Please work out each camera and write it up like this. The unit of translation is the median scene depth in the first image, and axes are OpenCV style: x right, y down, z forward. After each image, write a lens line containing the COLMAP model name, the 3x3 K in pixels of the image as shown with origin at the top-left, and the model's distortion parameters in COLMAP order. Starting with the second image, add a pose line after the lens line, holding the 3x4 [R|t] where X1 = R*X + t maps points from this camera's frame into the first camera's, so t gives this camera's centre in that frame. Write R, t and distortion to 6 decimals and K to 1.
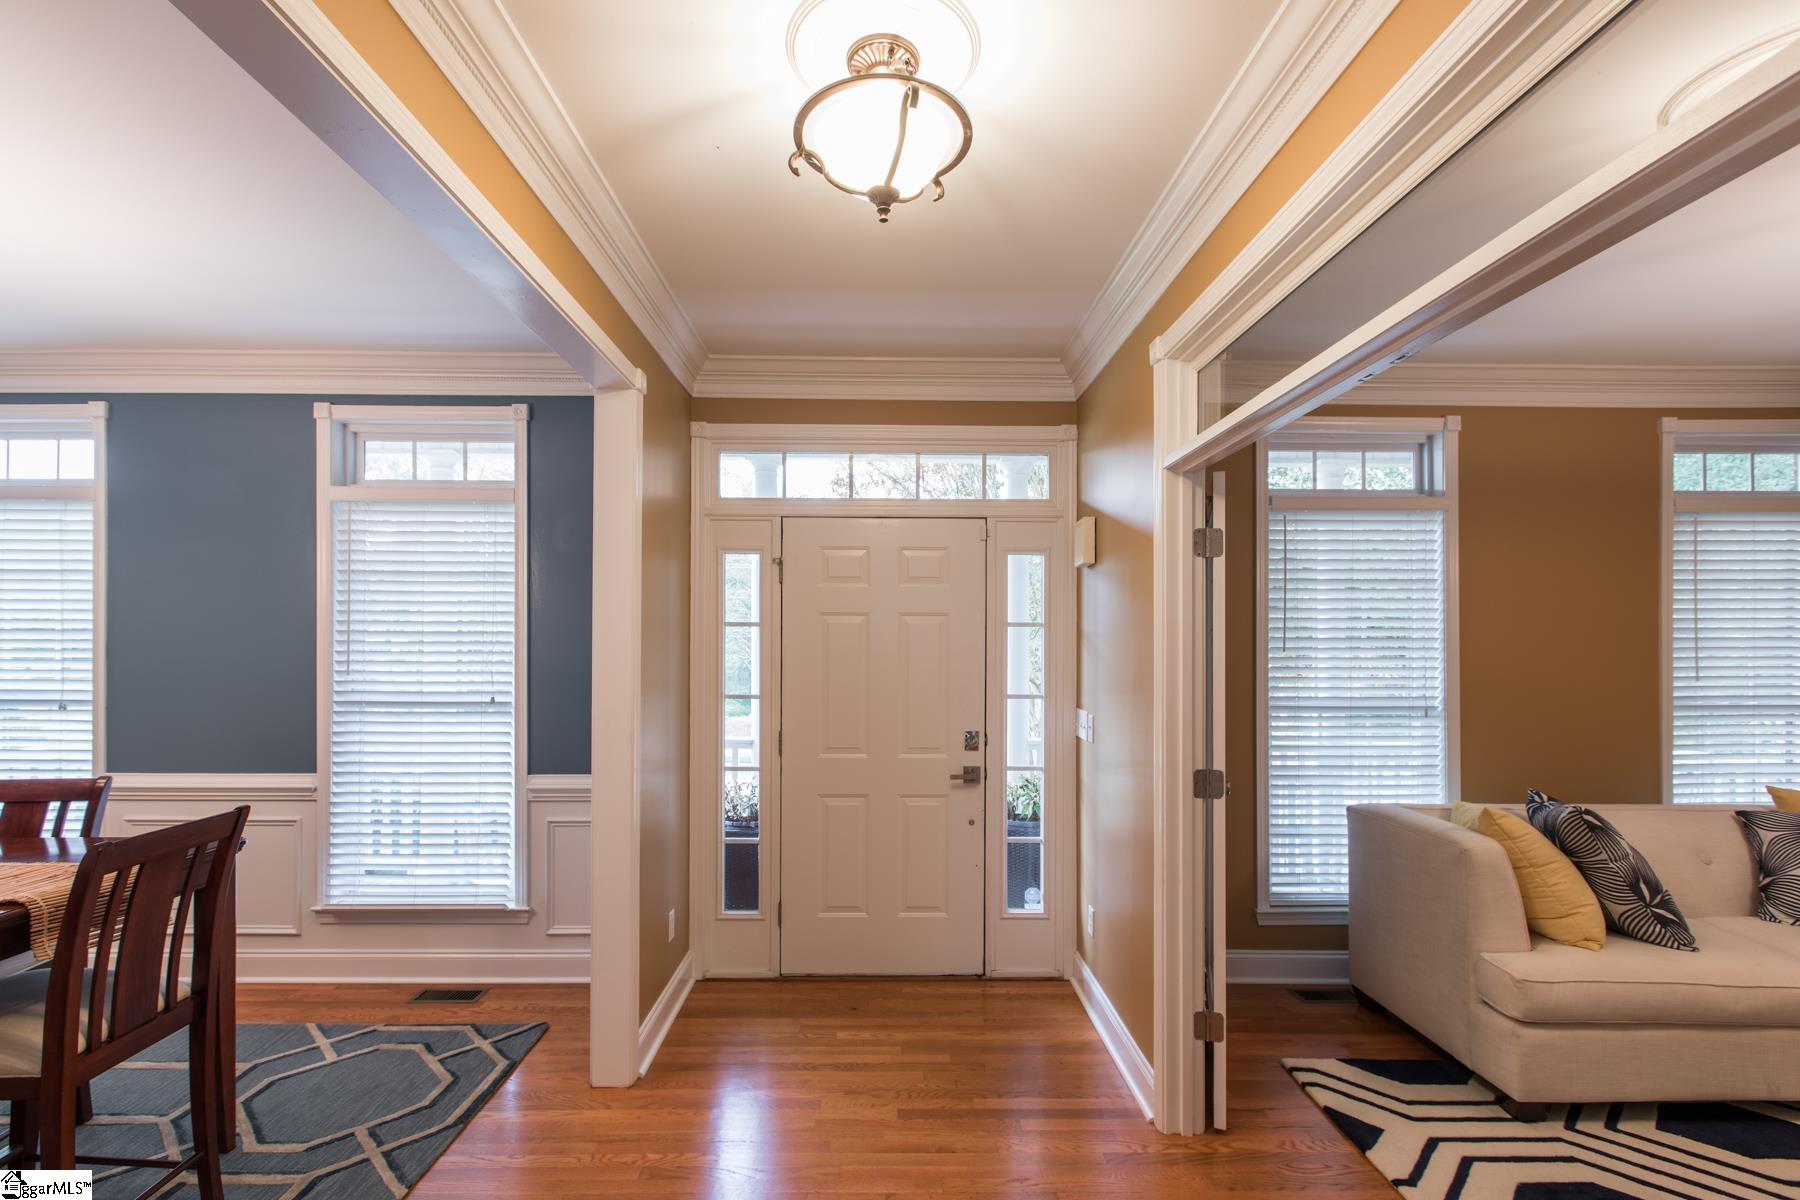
lens RADIAL K [[799.0, 0, 877.0], [0, 799.0, 643.7], [0, 0, 1]] dist [0.001821, -0.001814]
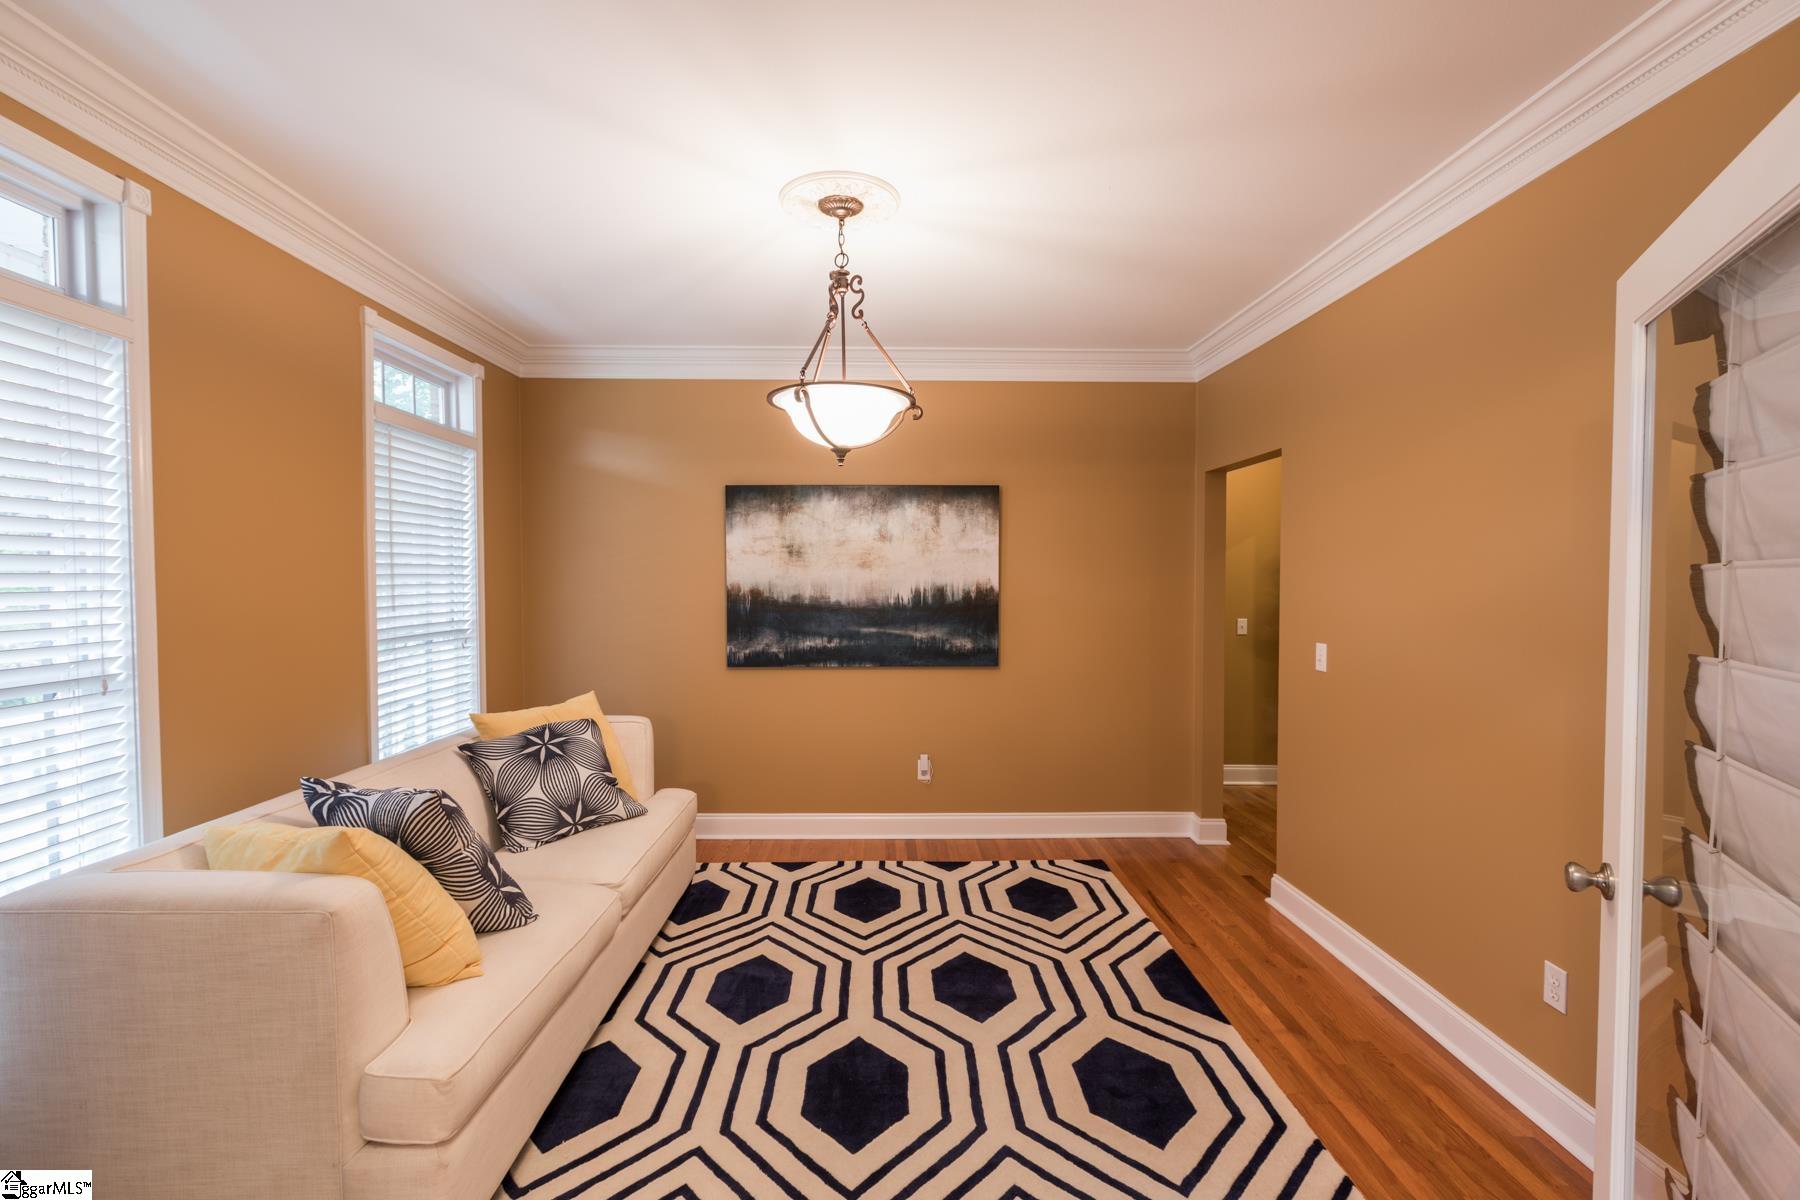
lens RADIAL K [[799.0, 0, 891.4], [0, 799.0, 604.7], [0, 0, 1]] dist [0.001821, -0.001814]
pose [[-0.014274, -0.034084, 0.999317, 0.106787], [-0.007909, 0.999391, 0.033973, 0.003770], [-0.999867, -0.007419, -0.014535, 0.443744]]
